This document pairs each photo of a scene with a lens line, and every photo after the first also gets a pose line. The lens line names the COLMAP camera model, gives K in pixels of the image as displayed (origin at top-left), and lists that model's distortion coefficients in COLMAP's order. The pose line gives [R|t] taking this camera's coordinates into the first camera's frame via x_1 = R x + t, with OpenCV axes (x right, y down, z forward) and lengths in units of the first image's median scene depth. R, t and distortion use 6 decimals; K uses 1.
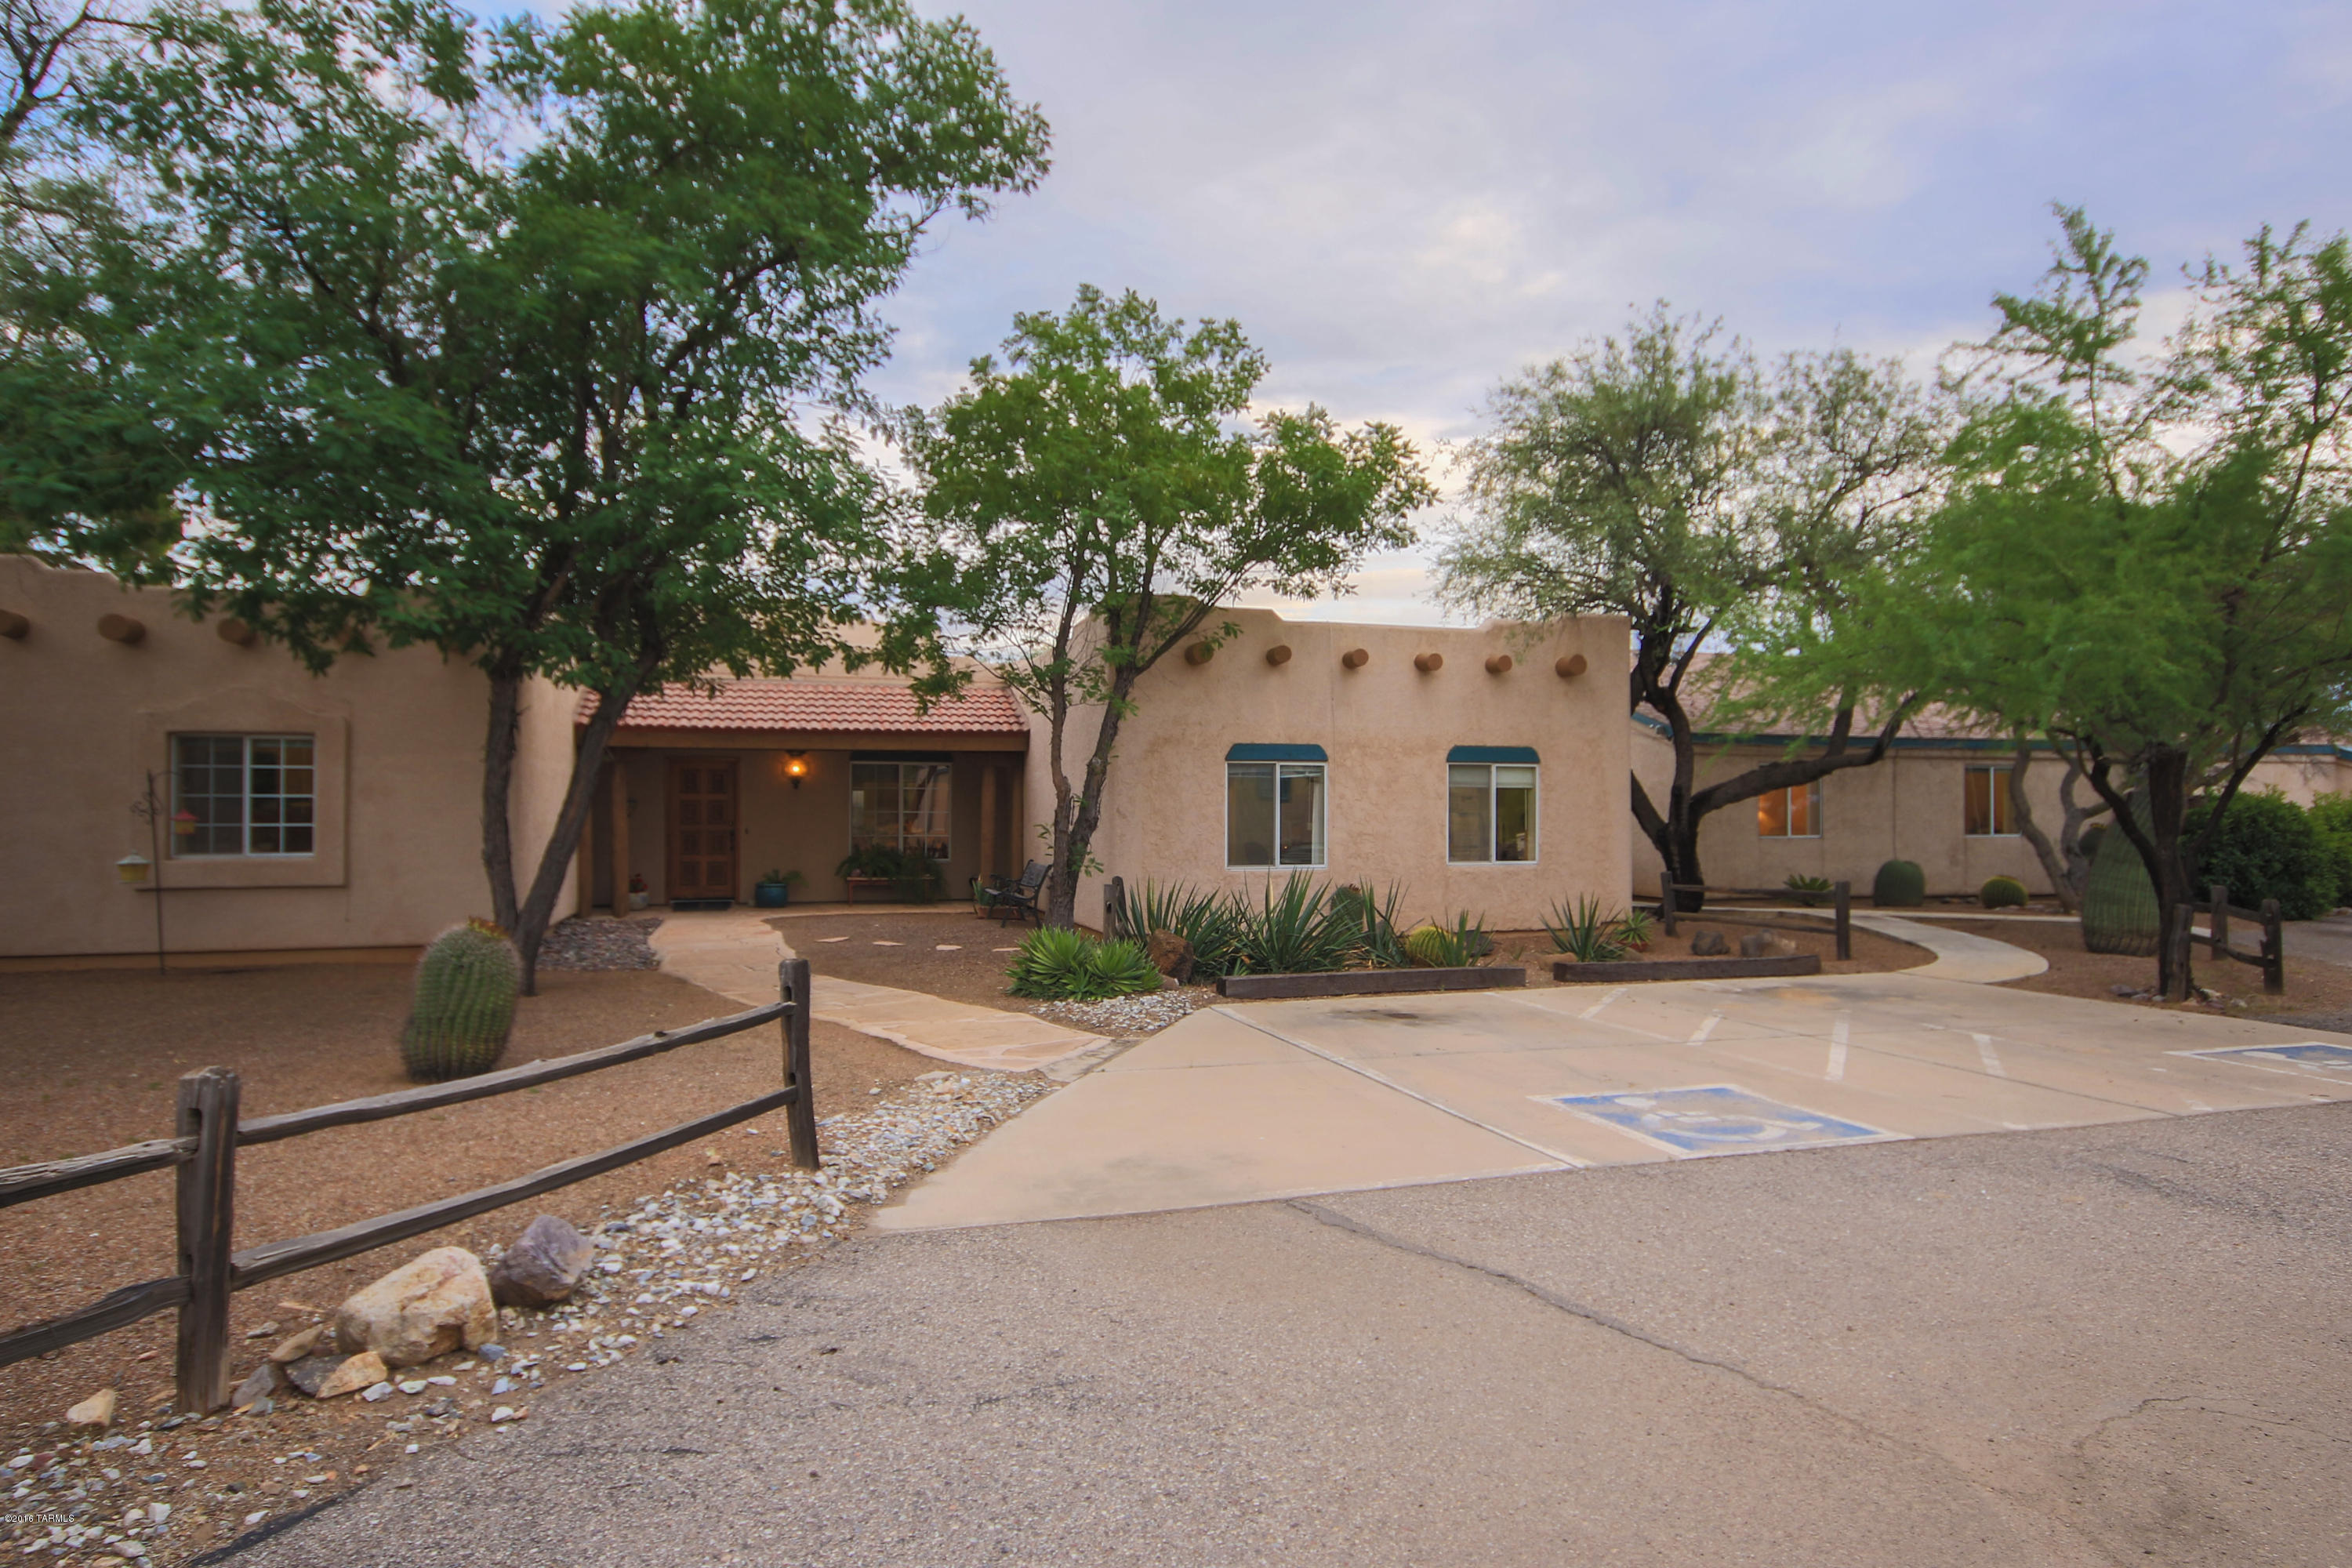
lens RADIAL K [[1184.3, 0, 1172.6], [0, 1184.3, 790.8], [0, 0, 1]] dist [-0.003979, 0.000319]
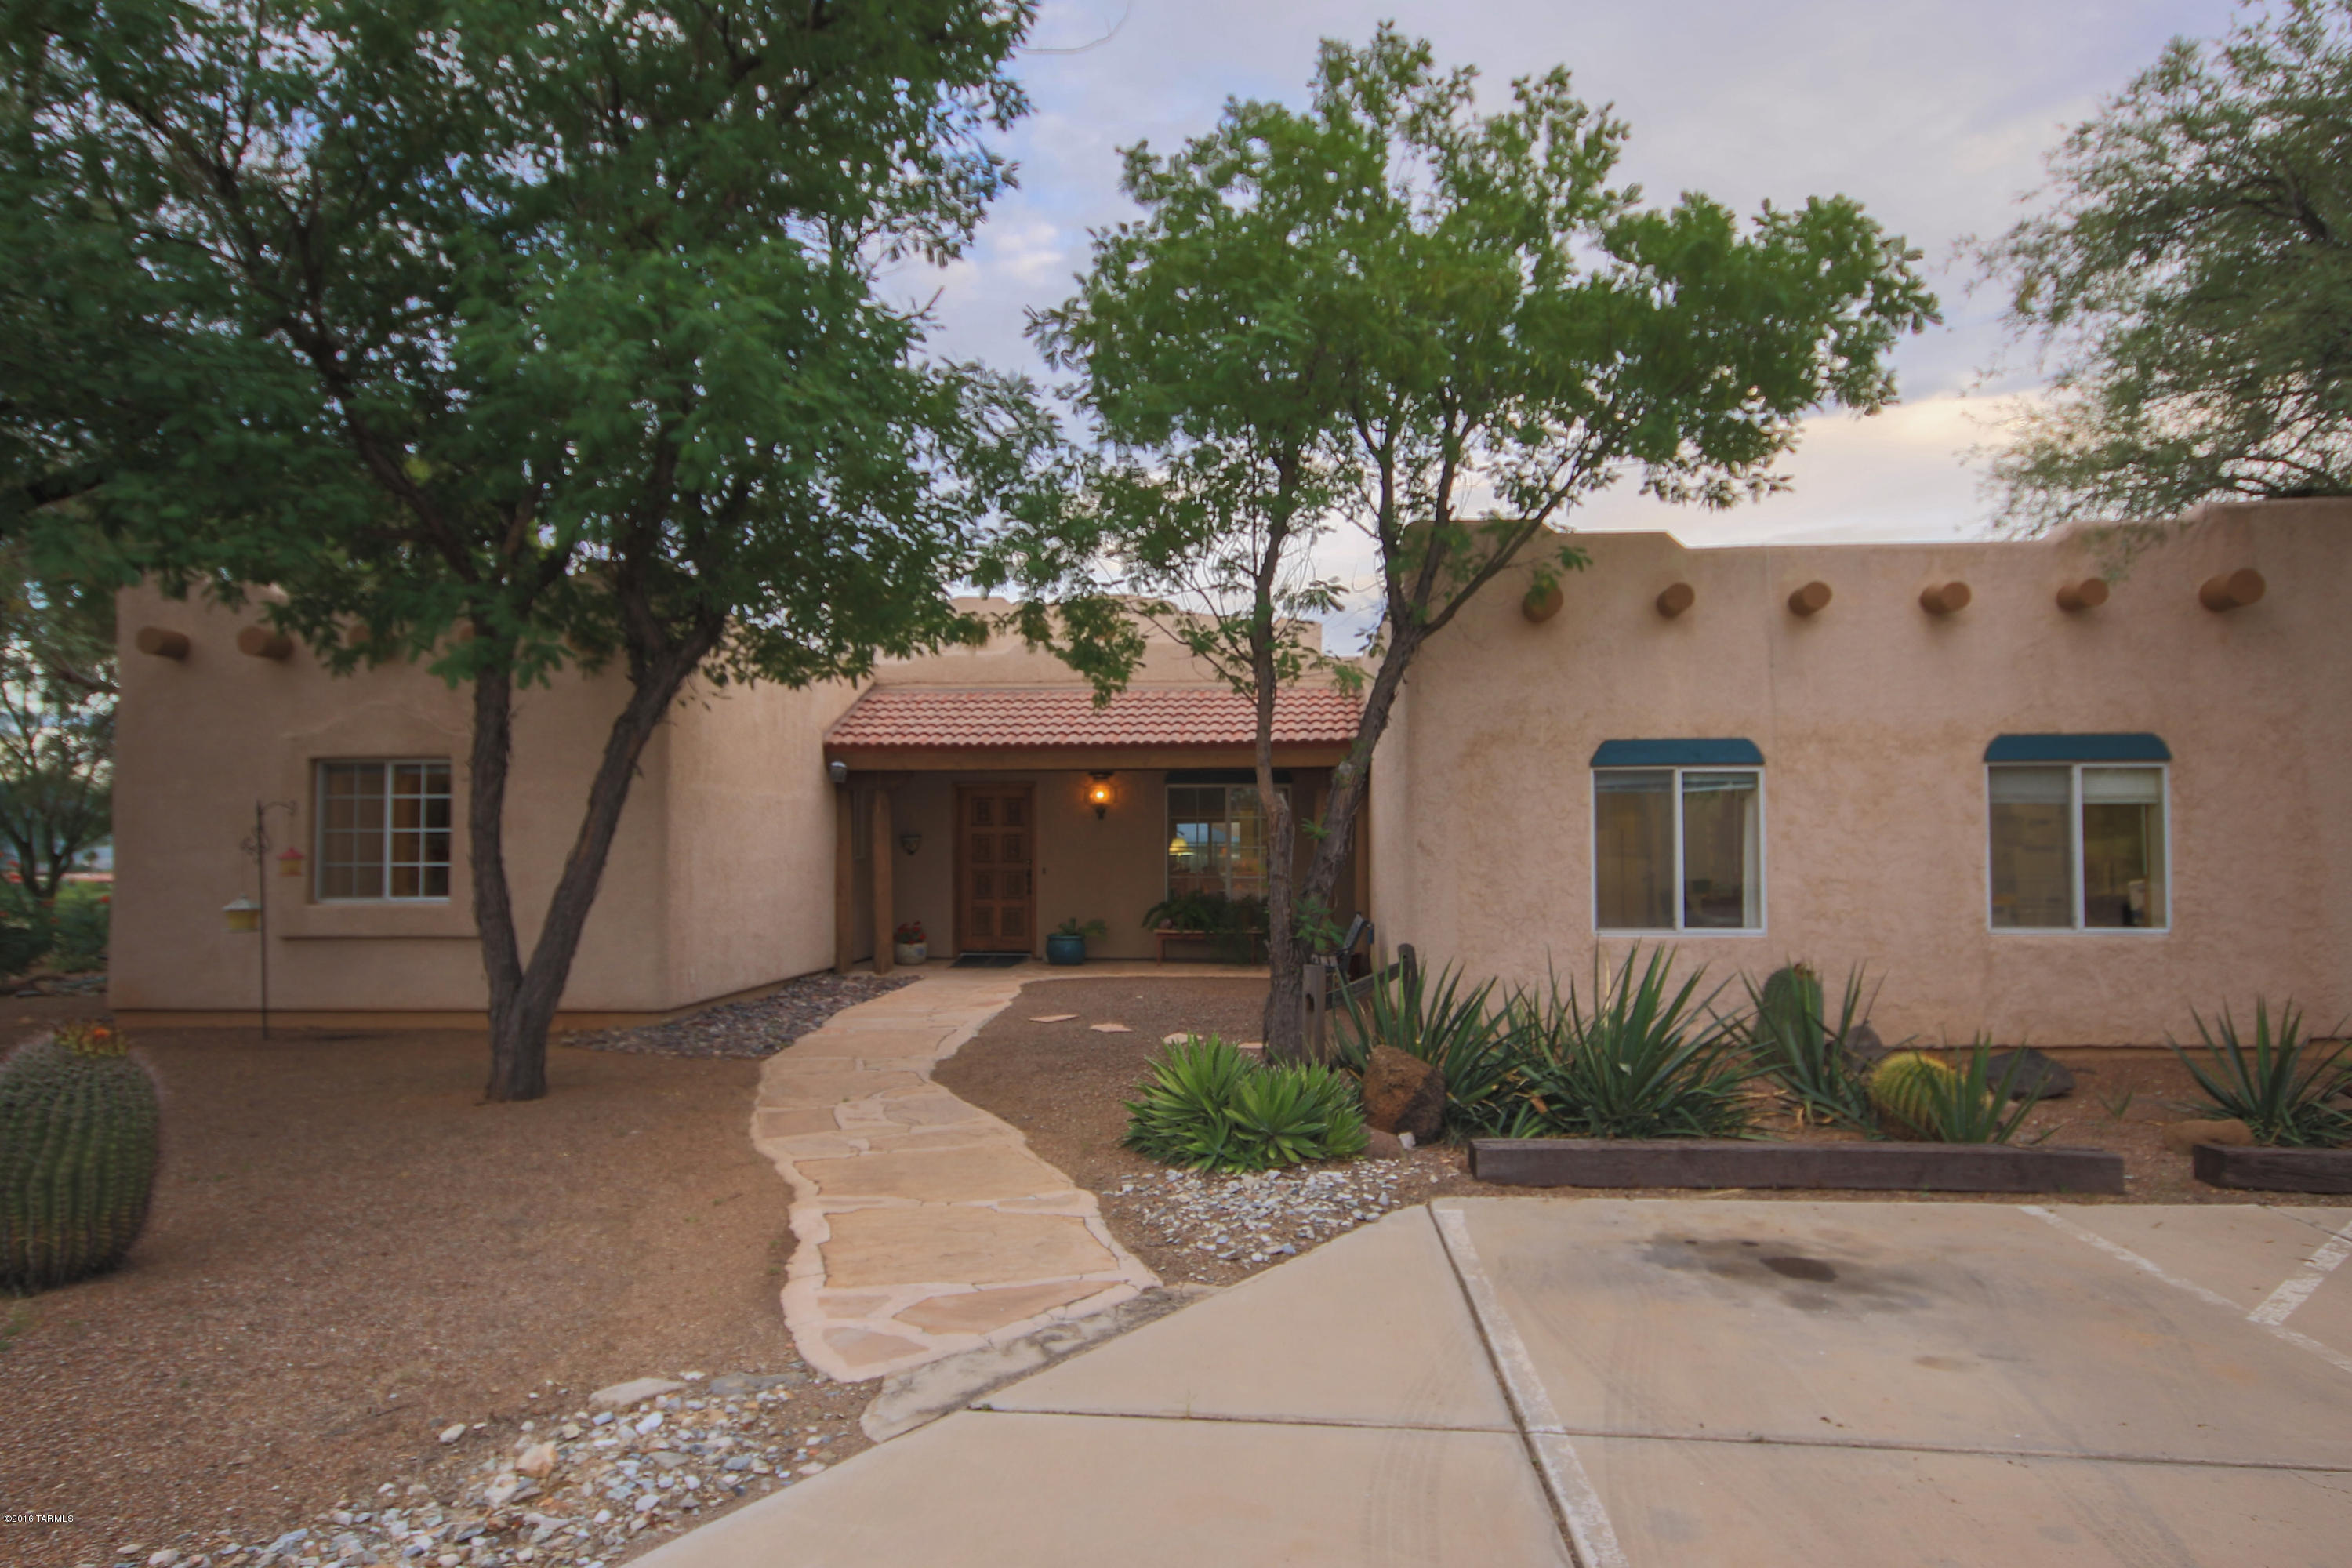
lens RADIAL K [[1352.7, 0, 1179.6], [0, 1352.7, 779.7], [0, 0, 1]] dist [0.011112, 0.000967]
pose [[0.941158, -0.019487, -0.337403, 0.082637], [0.008976, 0.999425, -0.032684, 0.003998], [0.337846, 0.027733, 0.940793, 0.220327]]
